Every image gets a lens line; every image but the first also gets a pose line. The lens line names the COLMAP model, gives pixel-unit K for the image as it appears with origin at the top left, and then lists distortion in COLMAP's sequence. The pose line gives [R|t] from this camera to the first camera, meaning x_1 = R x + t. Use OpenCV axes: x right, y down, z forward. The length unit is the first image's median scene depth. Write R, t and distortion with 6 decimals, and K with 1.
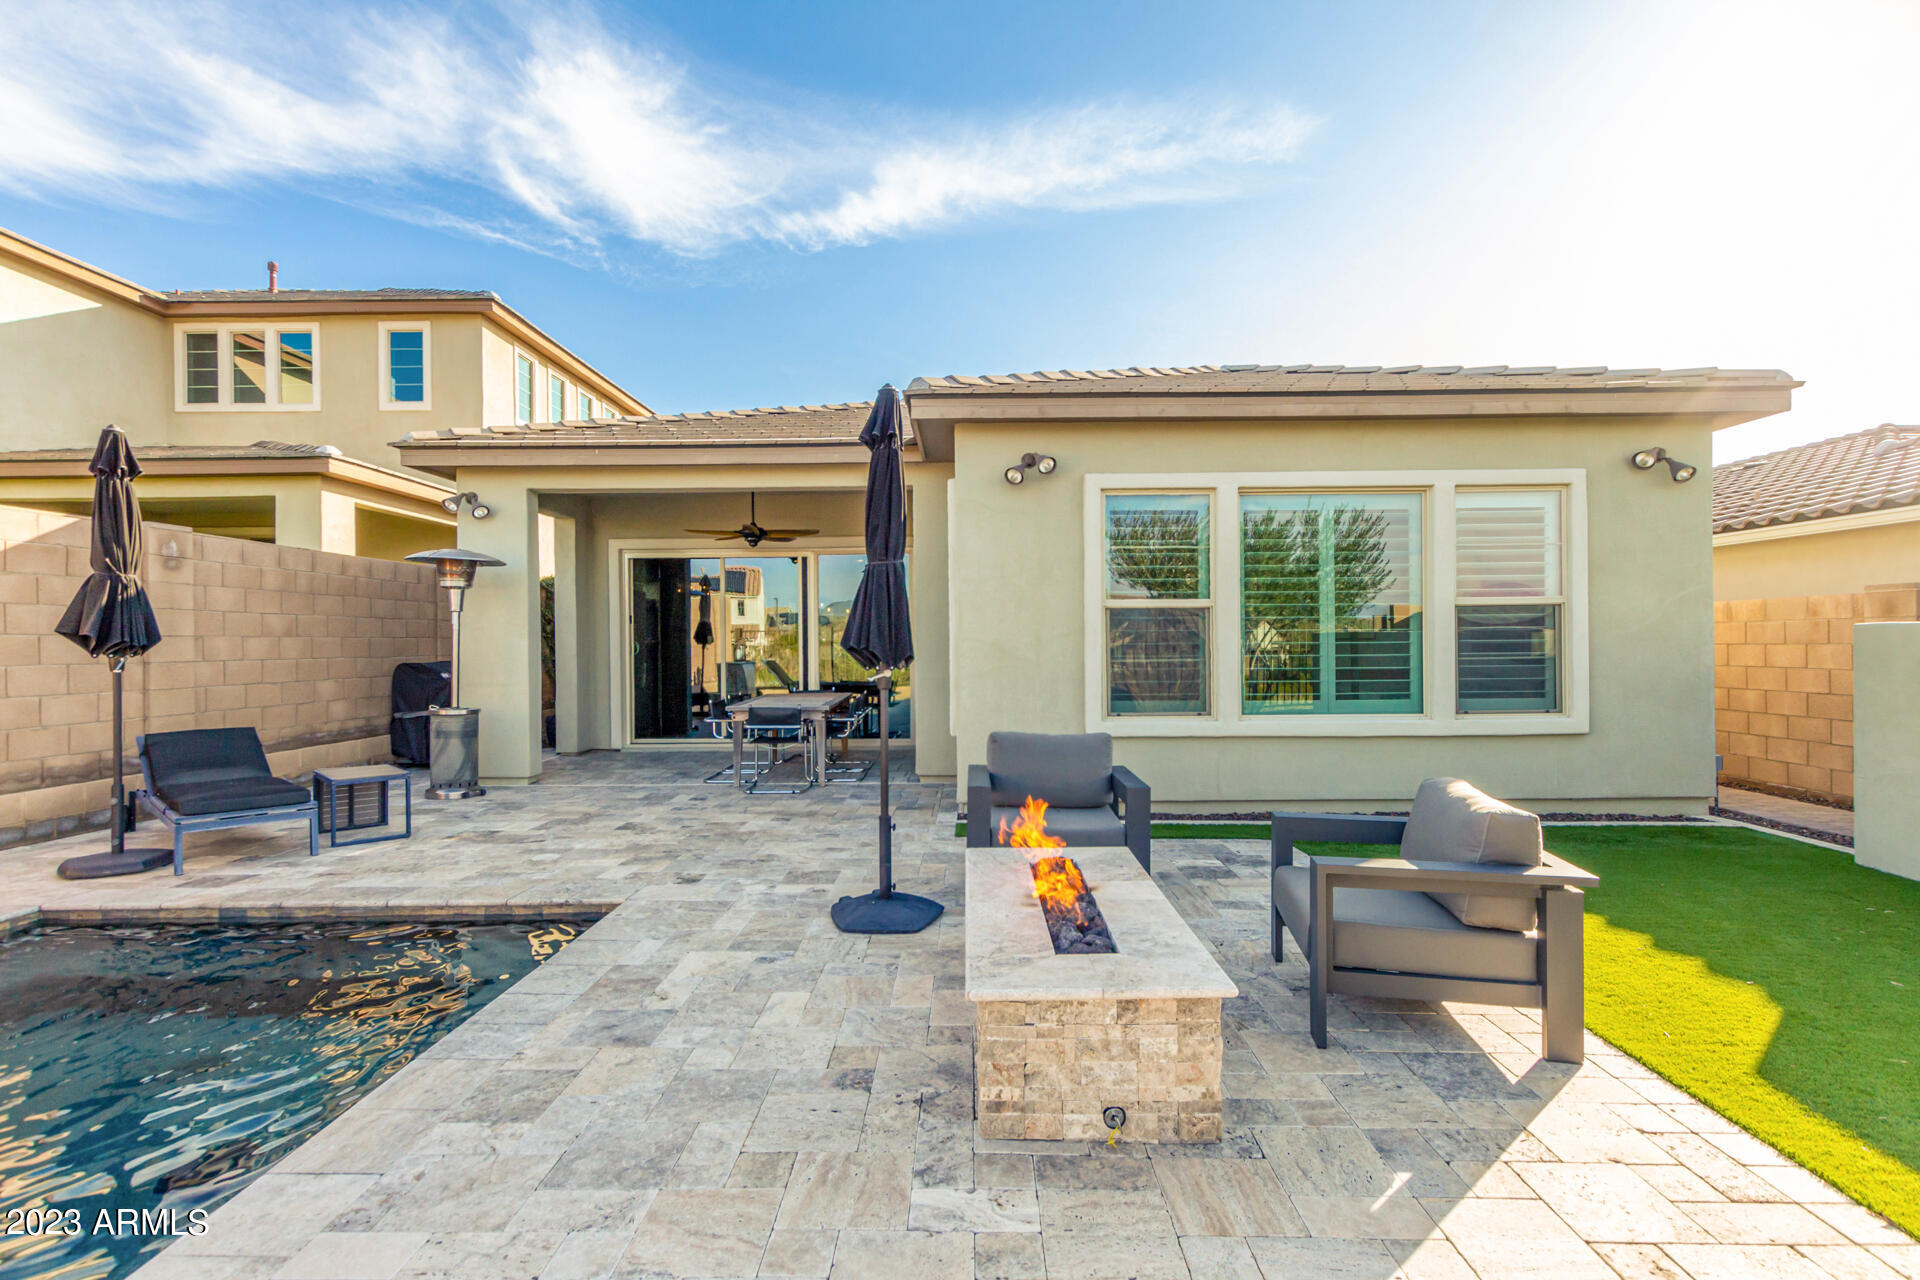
lens RADIAL K [[905.4, 0, 978.1], [0, 905.4, 642.4], [0, 0, 1]] dist [0.003335, -0.002291]
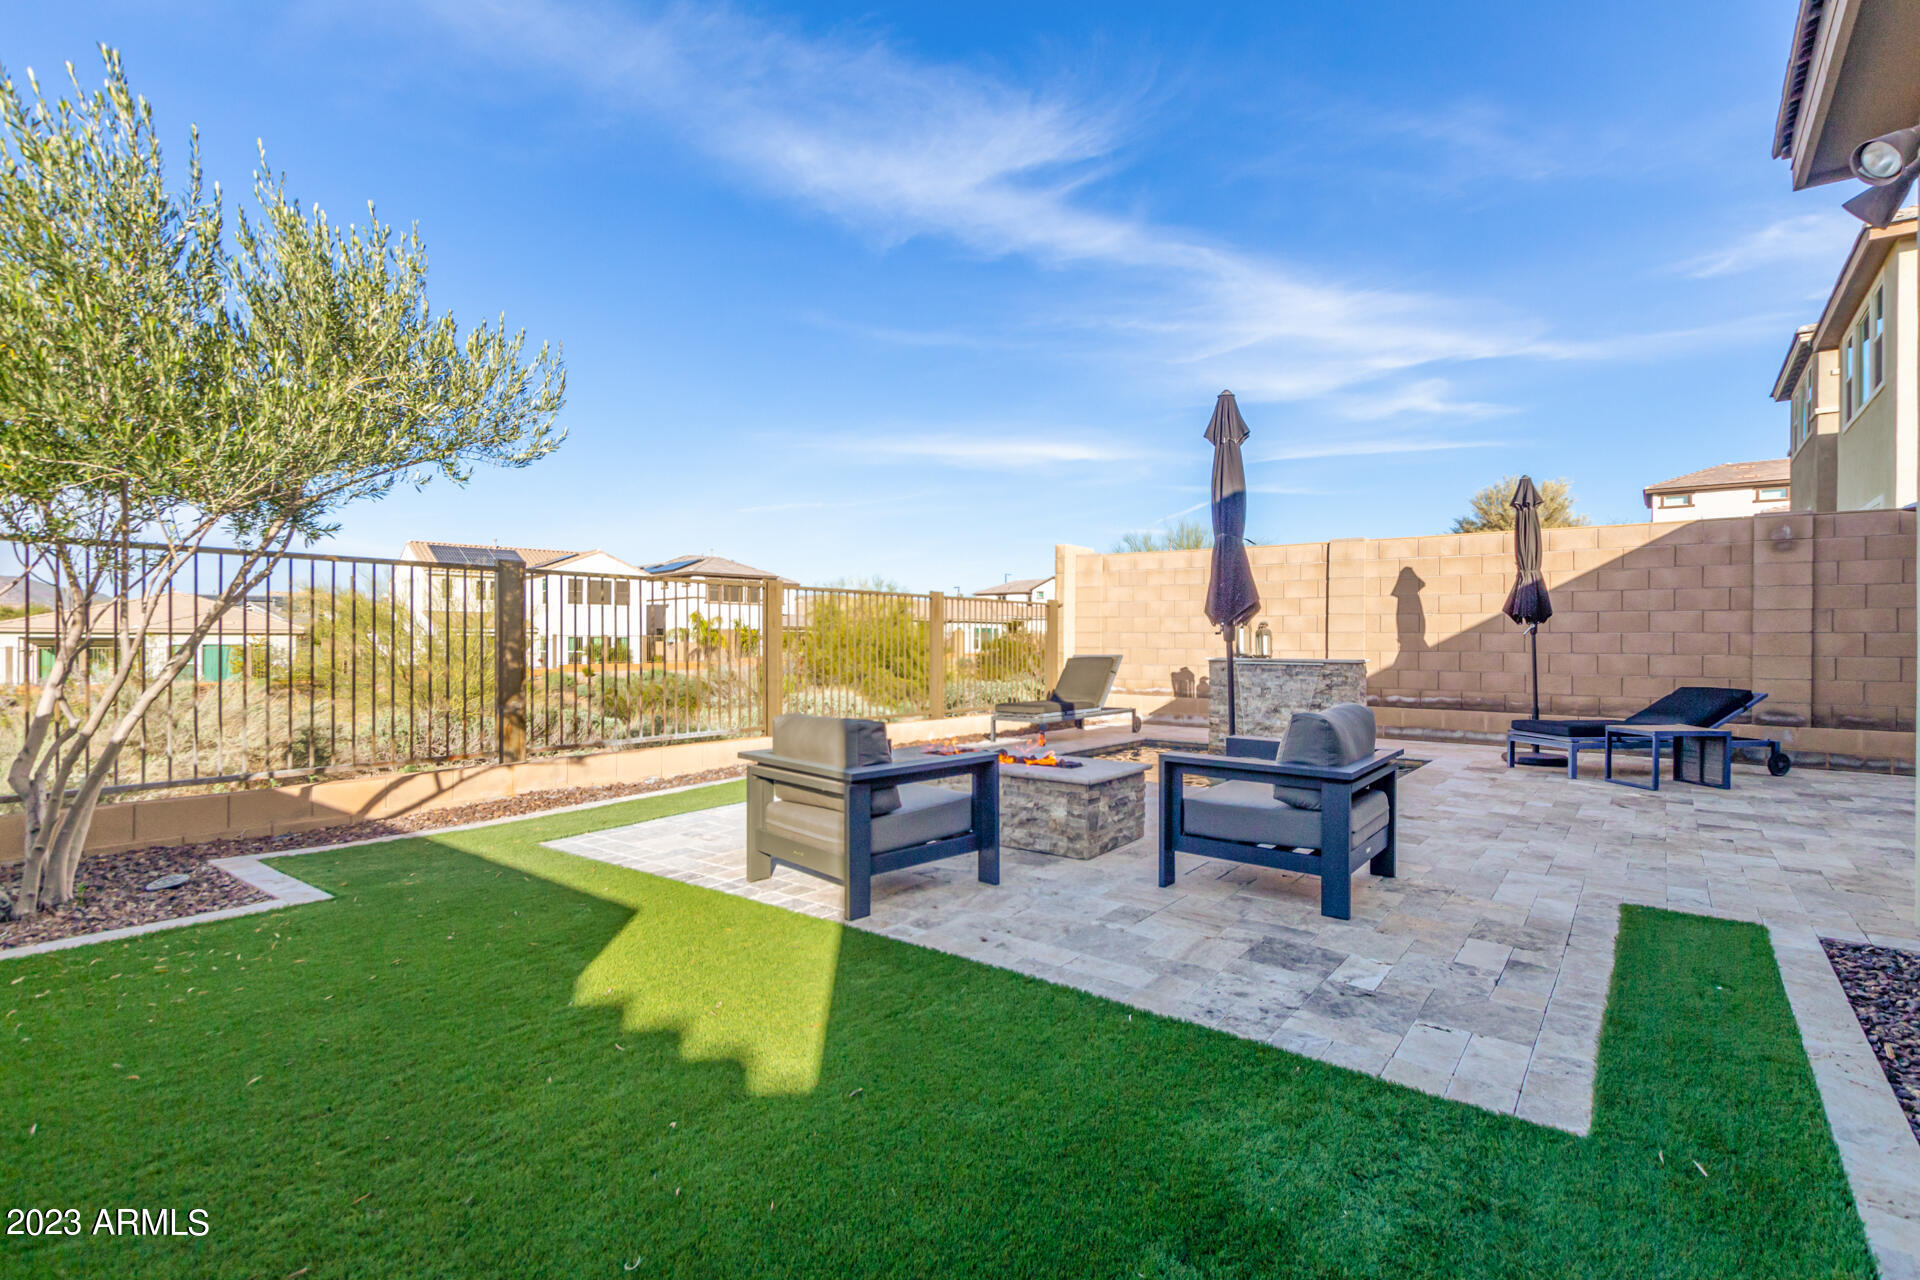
lens RADIAL K [[905.4, 0, 943.1], [0, 905.4, 643.9], [0, 0, 1]] dist [0.003335, -0.002291]
pose [[-0.628967, 0.006896, -0.777402, 0.599523], [-0.002222, 0.999941, 0.010668, 0.023934], [0.777429, 0.008437, -0.628914, 0.817186]]
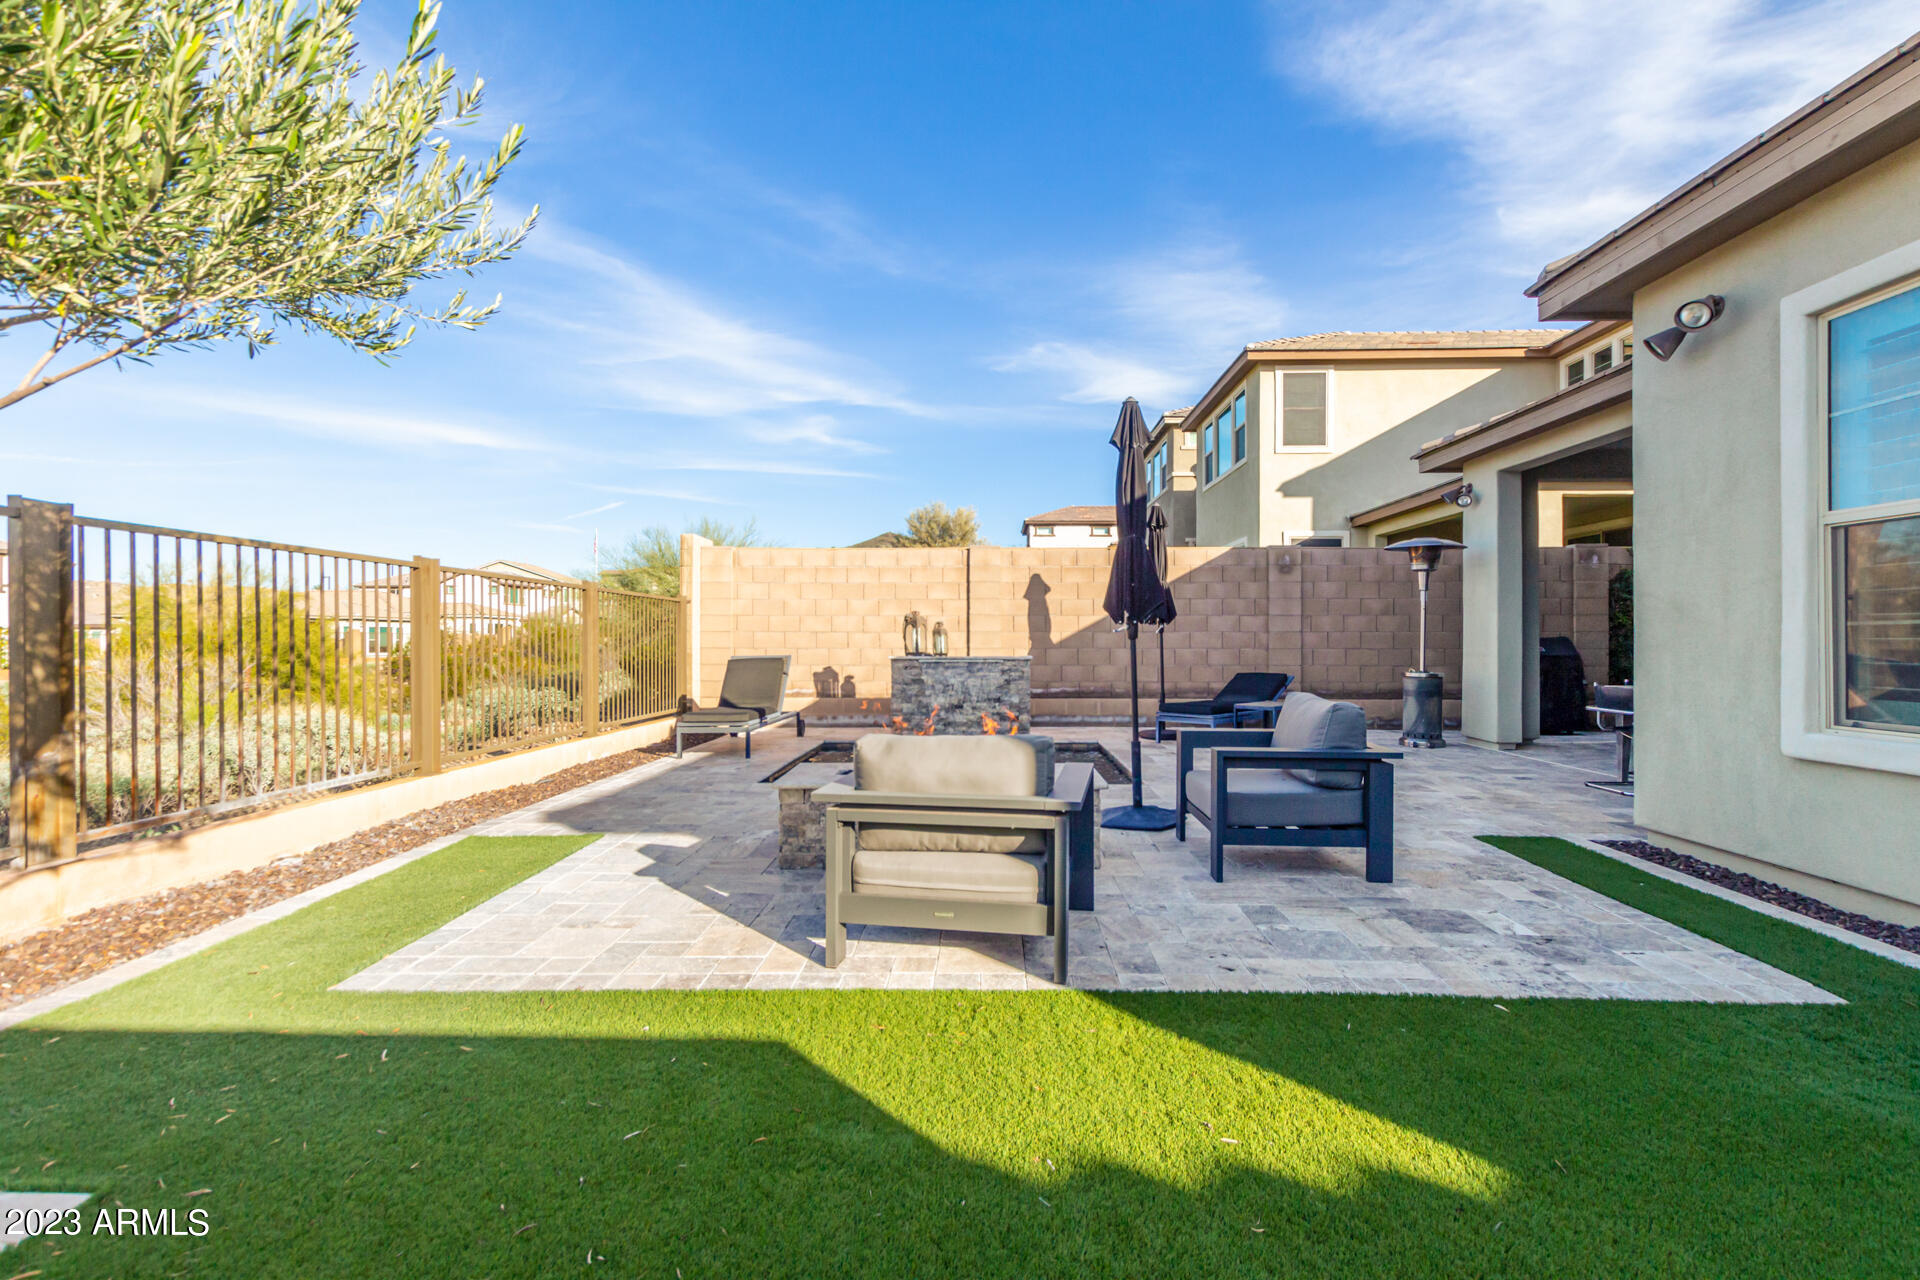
lens RADIAL K [[905.4, 0, 952.0], [0, 905.4, 634.2], [0, 0, 1]] dist [0.003335, -0.002291]
pose [[-0.044968, -0.001474, -0.998987, 0.649020], [-0.001152, 0.999998, -0.001423, 0.026339], [0.998988, 0.001087, -0.044970, 0.447598]]
